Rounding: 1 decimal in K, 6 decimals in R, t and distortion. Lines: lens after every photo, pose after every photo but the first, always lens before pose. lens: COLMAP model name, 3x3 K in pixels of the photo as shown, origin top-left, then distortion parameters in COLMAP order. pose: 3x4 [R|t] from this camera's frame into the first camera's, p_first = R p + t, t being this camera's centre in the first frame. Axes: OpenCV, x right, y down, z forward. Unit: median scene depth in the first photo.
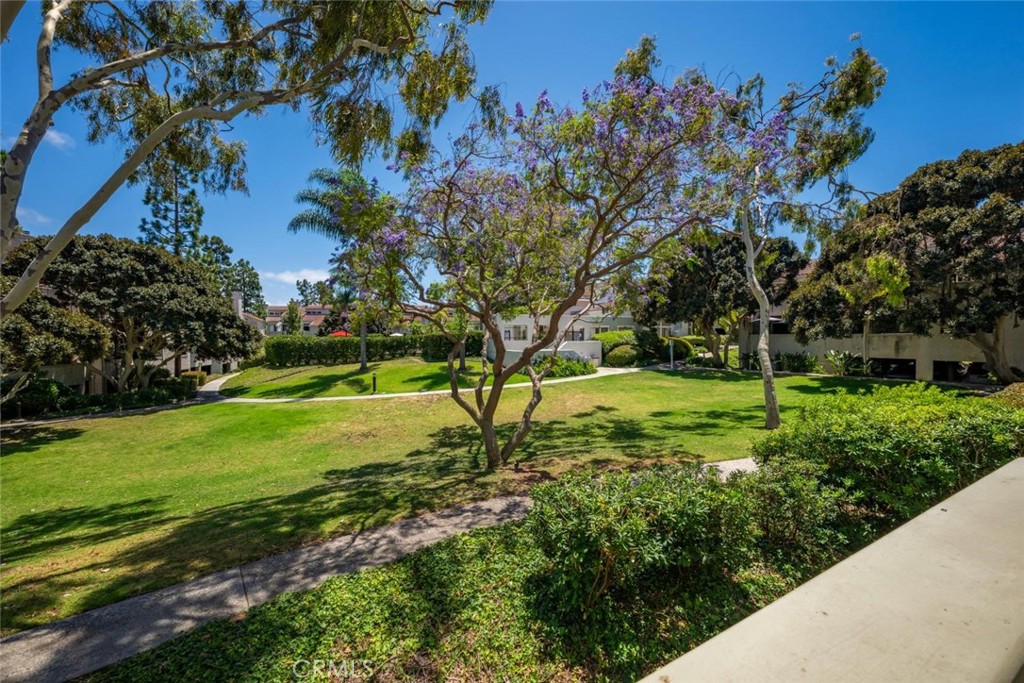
lens RADIAL K [[404.1, 0, 512.3], [0, 404.1, 323.5], [0, 0, 1]] dist [0.000394, 0.000040]
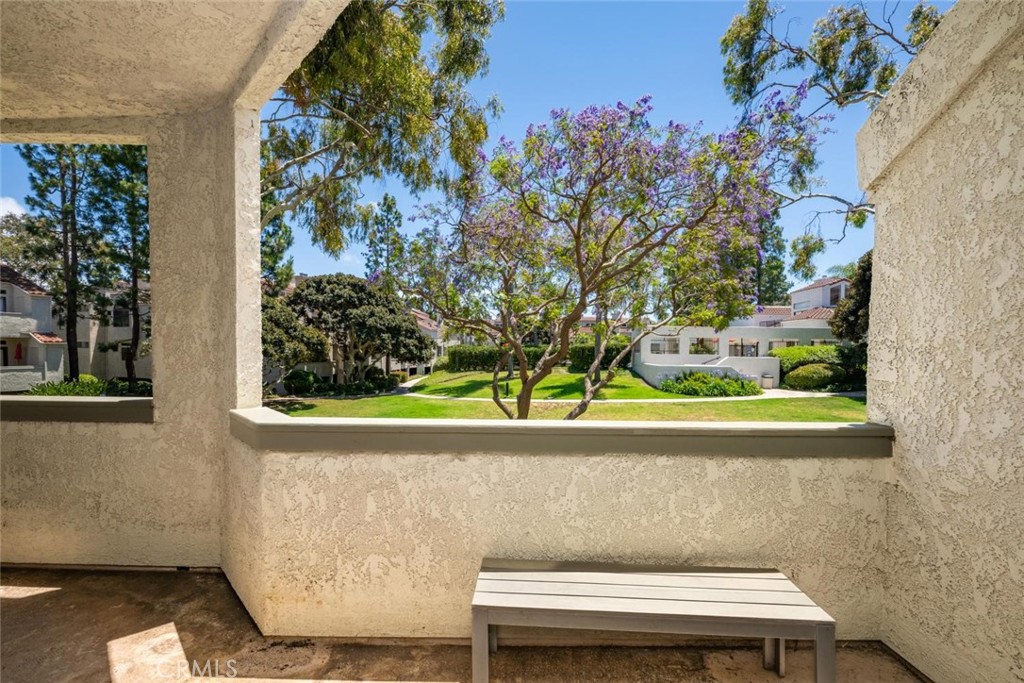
lens RADIAL K [[415.2, 0, 512.0], [0, 415.2, 341.5], [0, 0, 1]] dist [0.000073, 0.000029]
pose [[0.880614, 0.010184, -0.473726, 0.211331], [-0.003024, 0.999869, 0.015874, -0.001809], [0.473825, -0.012546, 0.880529, -0.011831]]
